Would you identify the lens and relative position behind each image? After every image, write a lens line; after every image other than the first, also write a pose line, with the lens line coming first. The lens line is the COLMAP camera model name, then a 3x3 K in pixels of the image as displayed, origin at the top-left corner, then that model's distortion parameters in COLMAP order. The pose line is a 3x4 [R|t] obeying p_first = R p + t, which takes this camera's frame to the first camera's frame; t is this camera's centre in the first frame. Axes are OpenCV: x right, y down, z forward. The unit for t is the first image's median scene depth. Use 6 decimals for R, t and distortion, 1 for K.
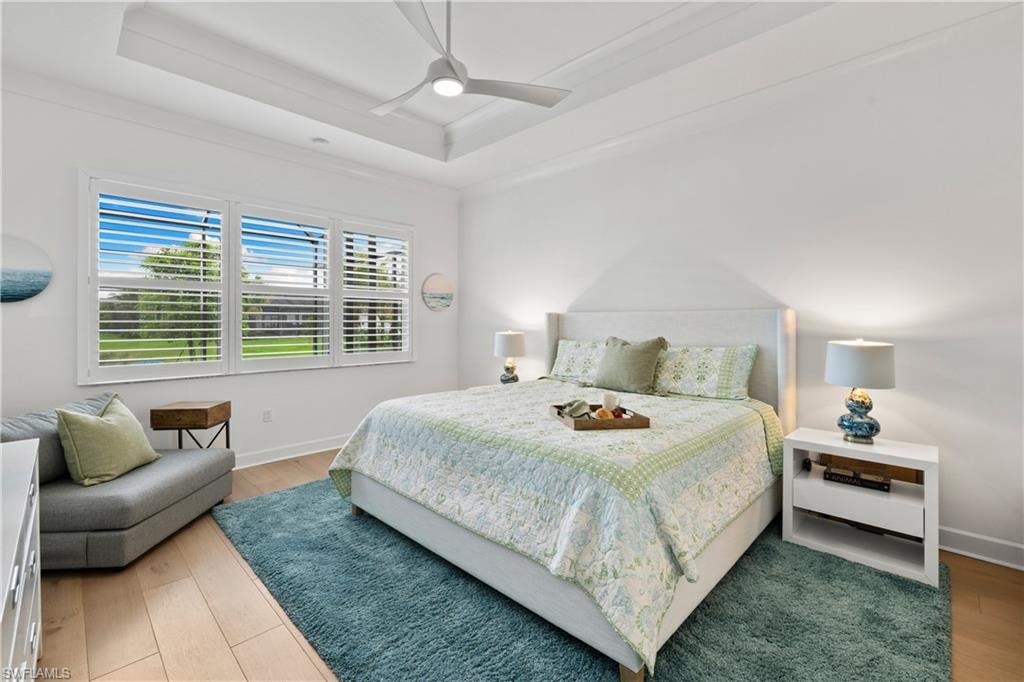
lens RADIAL K [[434.3, 0, 518.0], [0, 434.3, 325.6], [0, 0, 1]] dist [0.003833, 0.000404]
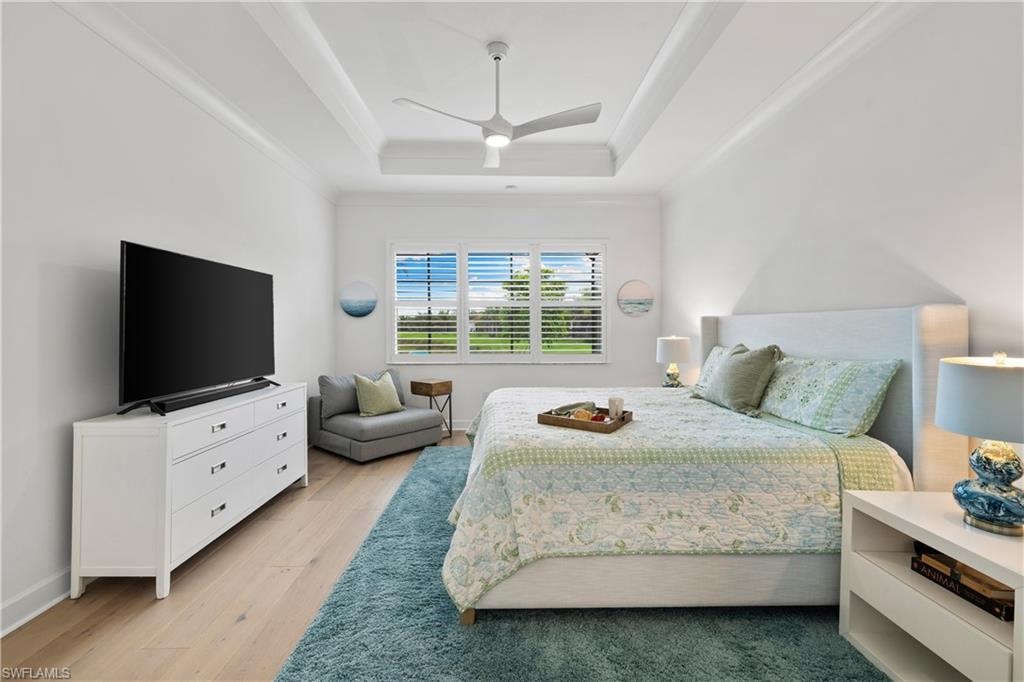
lens RADIAL K [[434.3, 0, 515.1], [0, 434.3, 331.9], [0, 0, 1]] dist [0.003833, 0.000404]
pose [[0.719604, 0.004933, -0.694367, 0.572016], [-0.003749, 0.999988, 0.003219, 0.001476], [0.694374, 0.000286, 0.719614, 0.099567]]
